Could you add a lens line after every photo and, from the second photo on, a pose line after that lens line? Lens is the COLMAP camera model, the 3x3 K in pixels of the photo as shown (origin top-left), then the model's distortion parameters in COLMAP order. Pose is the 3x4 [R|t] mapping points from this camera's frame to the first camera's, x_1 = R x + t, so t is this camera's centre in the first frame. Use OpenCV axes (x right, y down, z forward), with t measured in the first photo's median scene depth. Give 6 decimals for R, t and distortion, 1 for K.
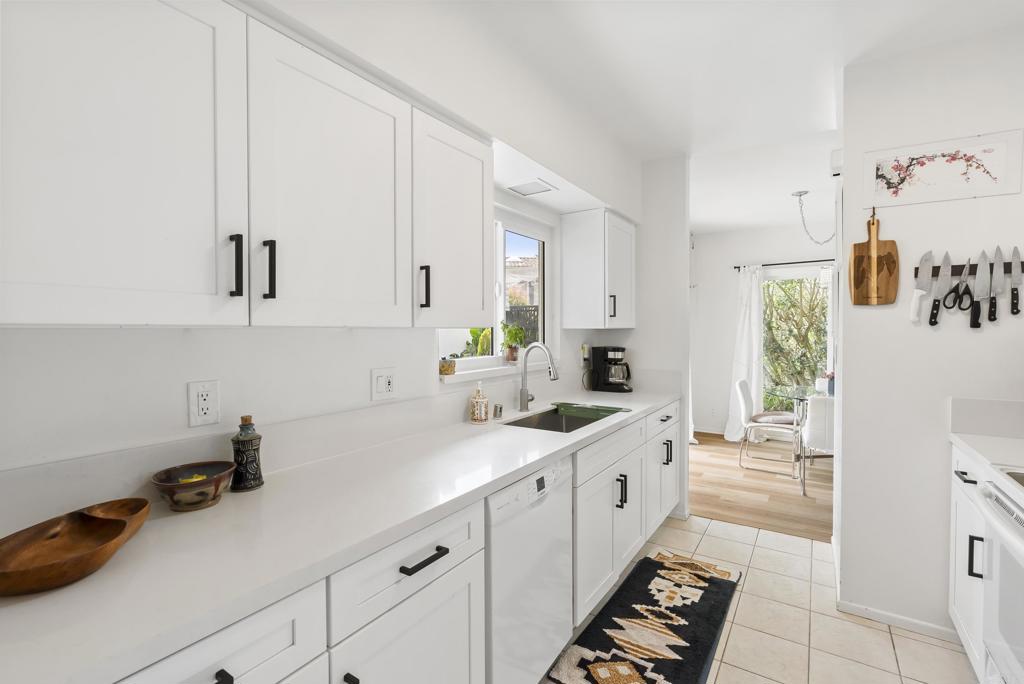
lens RADIAL K [[465.4, 0, 513.9], [0, 465.4, 340.2], [0, 0, 1]] dist [-0.010779, 0.005358]
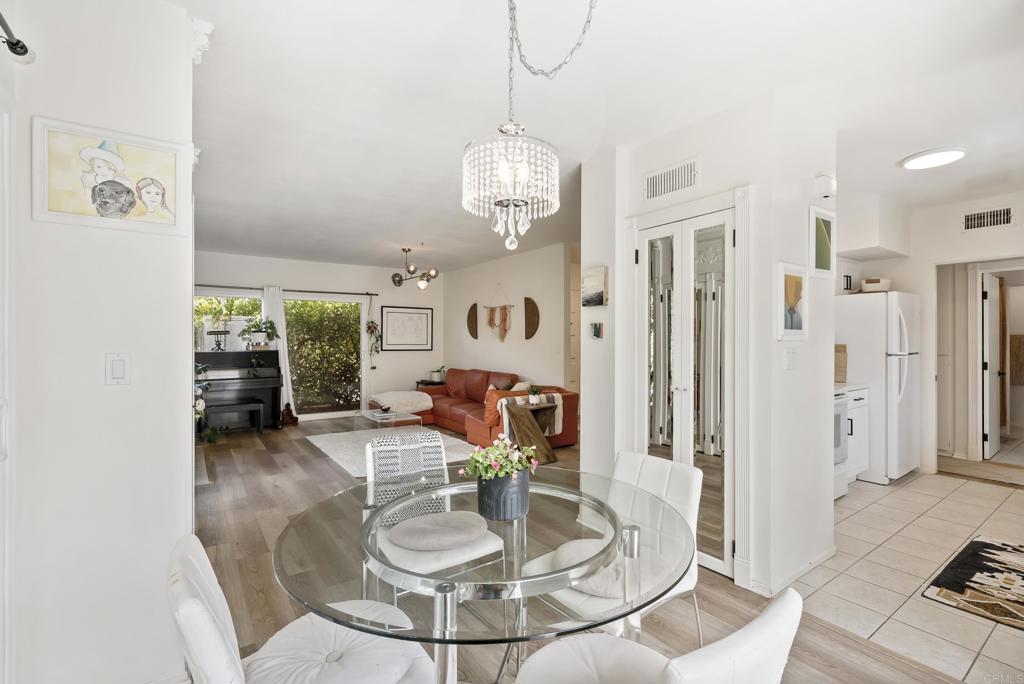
lens RADIAL K [[465.4, 0, 513.9], [0, 465.4, 340.2], [0, 0, 1]] dist [-0.010779, 0.005358]
pose [[-0.932264, 0.000653, 0.361778, 1.010447], [0.009283, 0.999712, 0.022116, -0.035087], [-0.361659, 0.023976, -0.932002, 2.381326]]
